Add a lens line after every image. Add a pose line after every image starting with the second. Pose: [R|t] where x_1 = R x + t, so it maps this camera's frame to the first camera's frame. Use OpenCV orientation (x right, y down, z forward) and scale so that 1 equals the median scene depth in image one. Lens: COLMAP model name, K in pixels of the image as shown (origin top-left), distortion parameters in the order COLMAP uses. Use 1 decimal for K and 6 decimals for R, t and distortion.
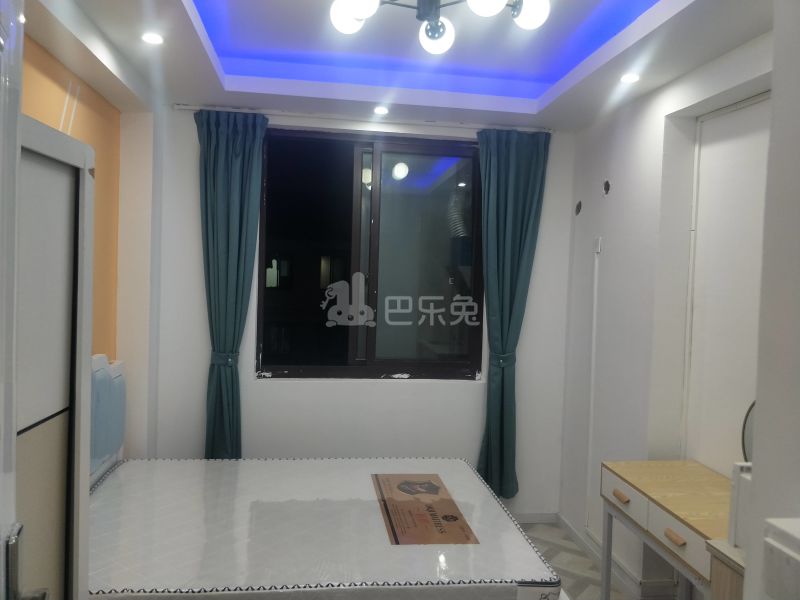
lens RADIAL K [[660.8, 0, 400.4], [0, 660.8, 293.8], [0, 0, 1]] dist [0.112144, -0.186716]
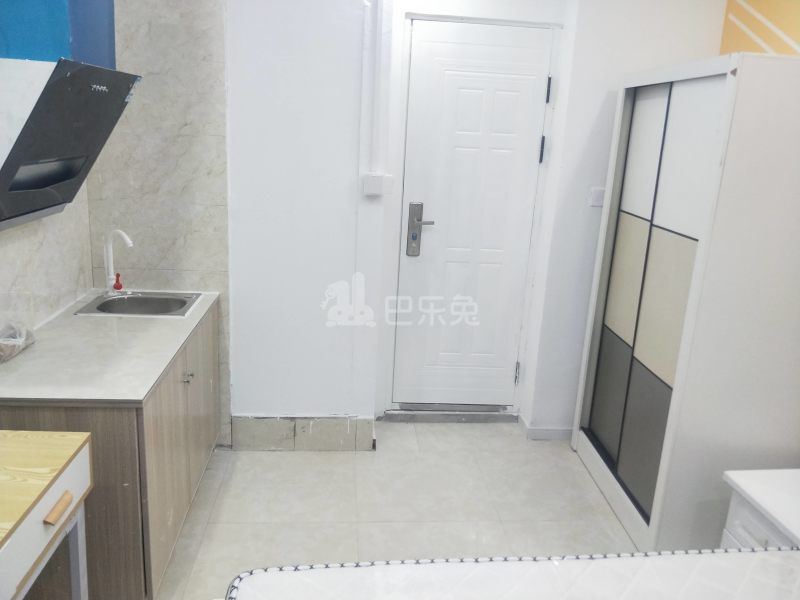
lens RADIAL K [[650.5, 0, 402.0], [0, 650.5, 285.5], [0, 0, 1]] dist [0.140741, -0.275688]
pose [[-0.995900, -0.090255, 0.006037, 0.059546], [-0.085497, 0.960996, 0.263017, -0.022133], [-0.029540, 0.261422, -0.964772, 0.942290]]
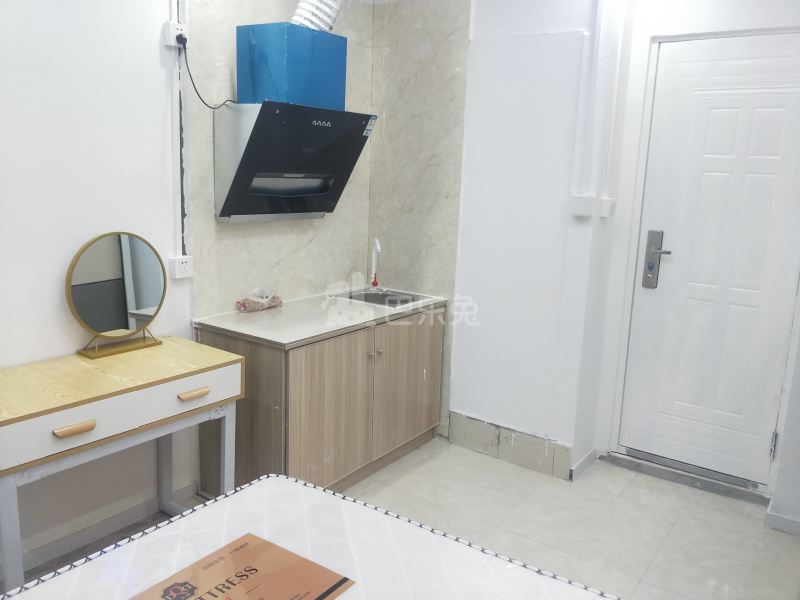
lens RADIAL K [[660.8, 0, 400.4], [0, 660.8, 293.8], [0, 0, 1]] dist [0.112144, -0.186716]
pose [[-0.733172, -0.182024, 0.655230, -0.250170], [-0.036519, 0.972660, 0.229343, -0.003964], [-0.679063, 0.144219, -0.719774, 0.896658]]
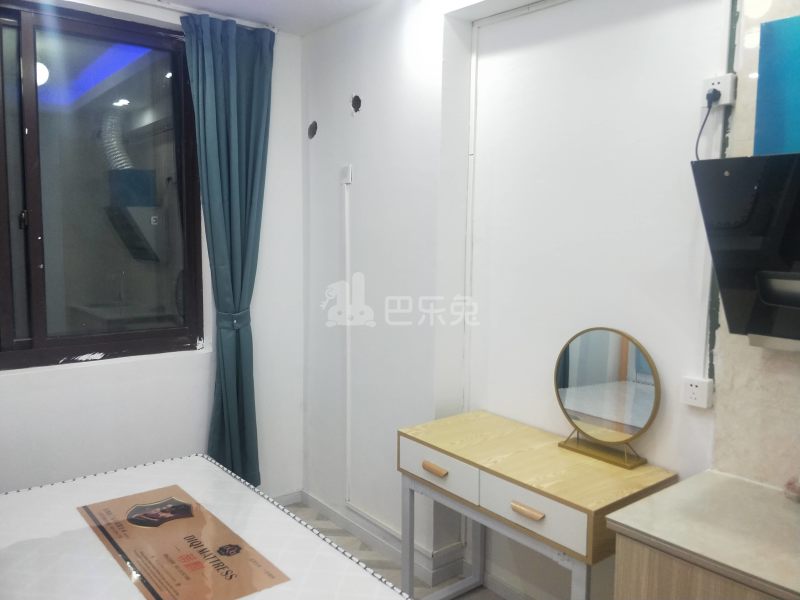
lens RADIAL K [[660.8, 0, 400.4], [0, 660.8, 293.8], [0, 0, 1]] dist [0.112144, -0.186716]
pose [[0.852910, -0.074975, 0.516646, -0.087994], [0.034802, 0.995598, 0.087026, 0.006484], [-0.520897, -0.056245, 0.851765, 0.231412]]
